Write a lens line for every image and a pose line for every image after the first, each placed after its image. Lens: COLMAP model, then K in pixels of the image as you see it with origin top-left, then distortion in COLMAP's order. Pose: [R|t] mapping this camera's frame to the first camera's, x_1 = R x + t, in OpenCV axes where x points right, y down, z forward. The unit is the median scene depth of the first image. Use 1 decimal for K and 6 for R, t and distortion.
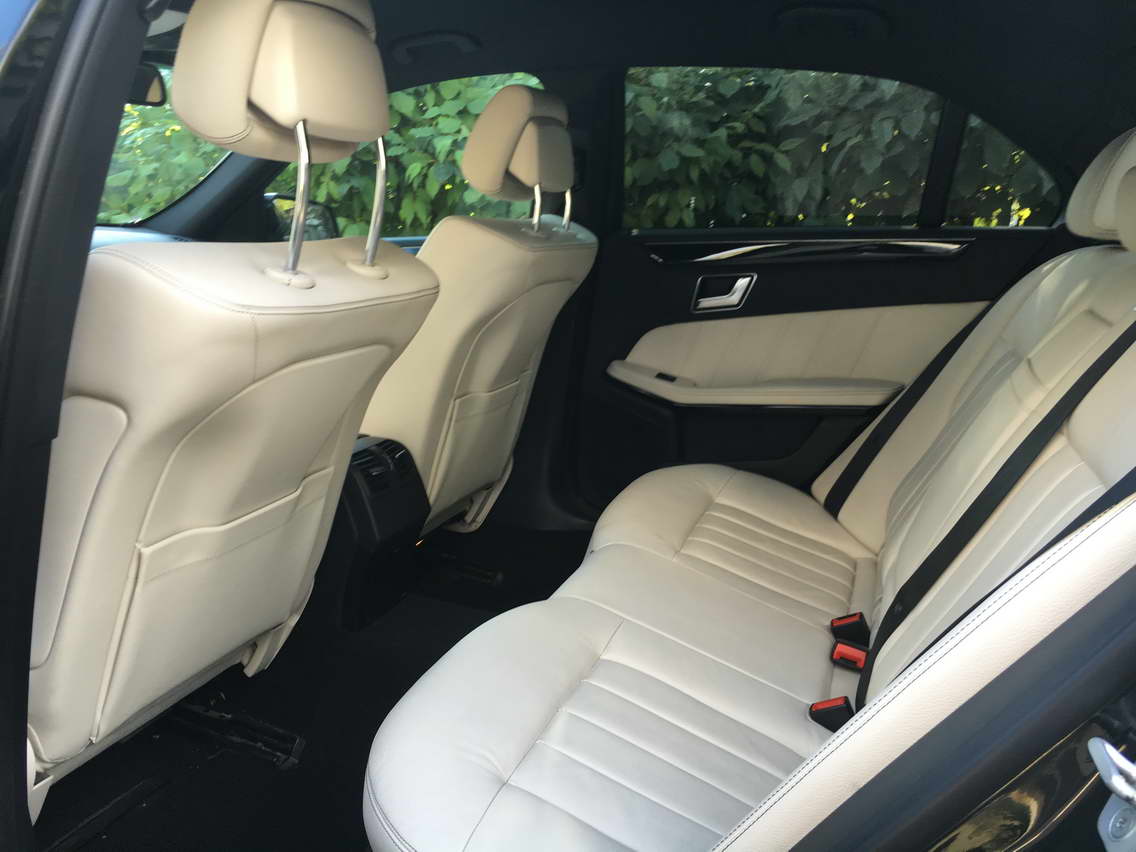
lens RADIAL K [[971.9, 0, 570.7], [0, 971.9, 419.1], [0, 0, 1]] dist [0.053647, -0.065113]
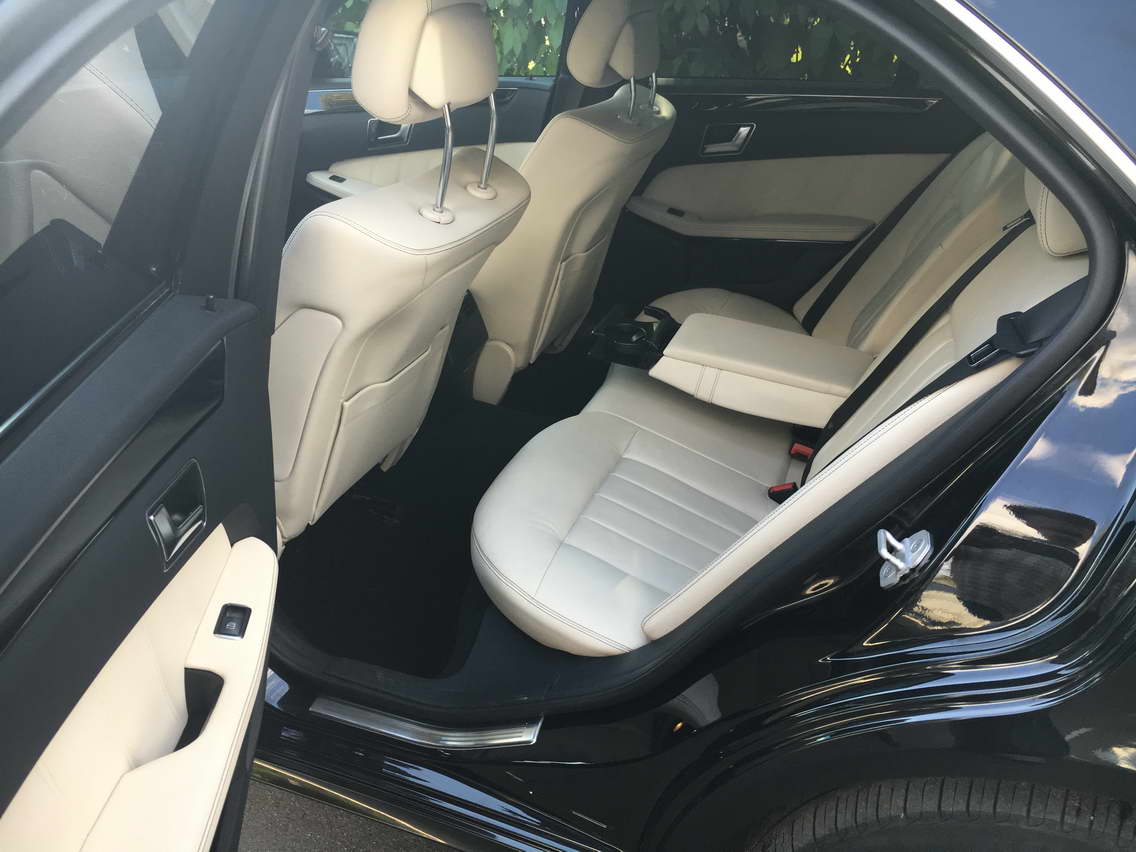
lens RADIAL K [[971.9, 0, 565.5], [0, 971.9, 423.7], [0, 0, 1]] dist [0.053647, -0.065113]
pose [[0.999811, -0.003369, -0.019133, -0.017349], [0.008053, 0.968119, 0.250360, -0.113857], [0.017679, -0.250467, 0.967964, -0.258847]]
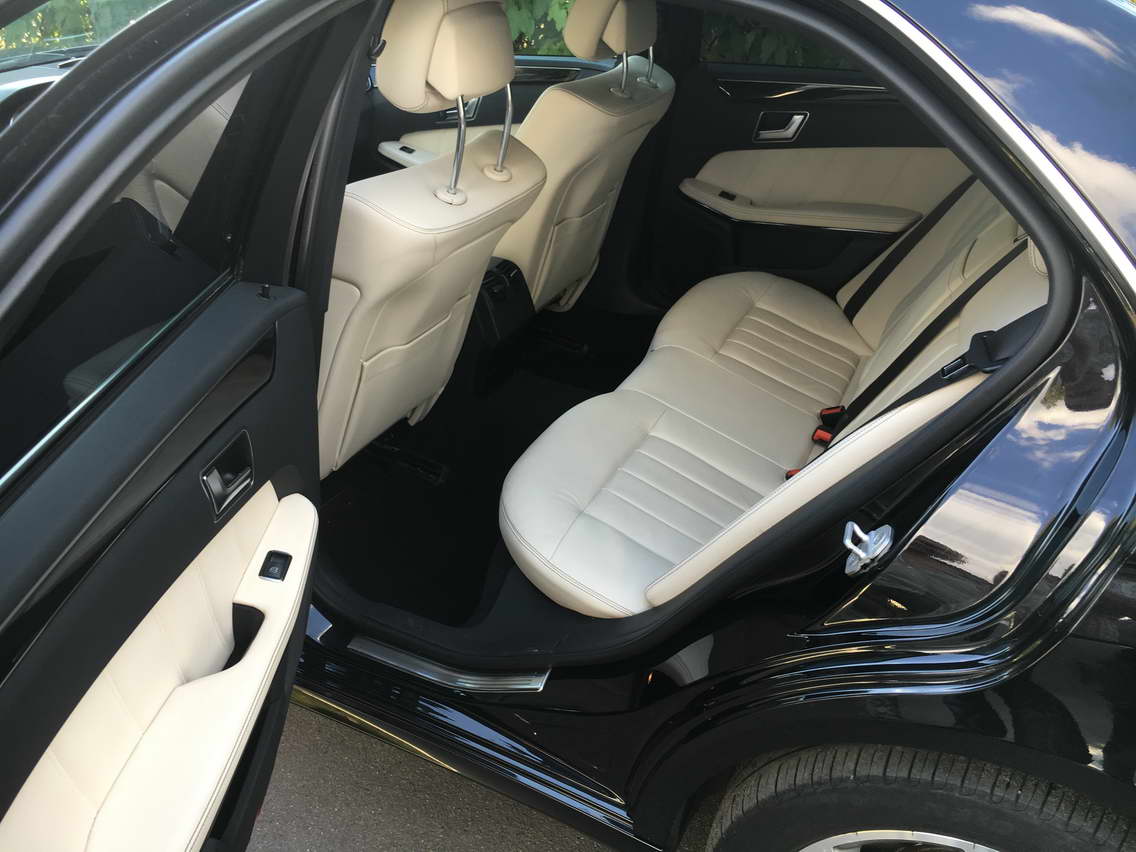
lens RADIAL K [[971.9, 0, 562.3], [0, 971.9, 426.0], [0, 0, 1]] dist [0.053647, -0.065113]
pose [[0.994256, 0.051792, -0.093664, 0.027720], [-0.022147, 0.955739, 0.293380, -0.149919], [0.104713, -0.289620, 0.951396, -0.320162]]
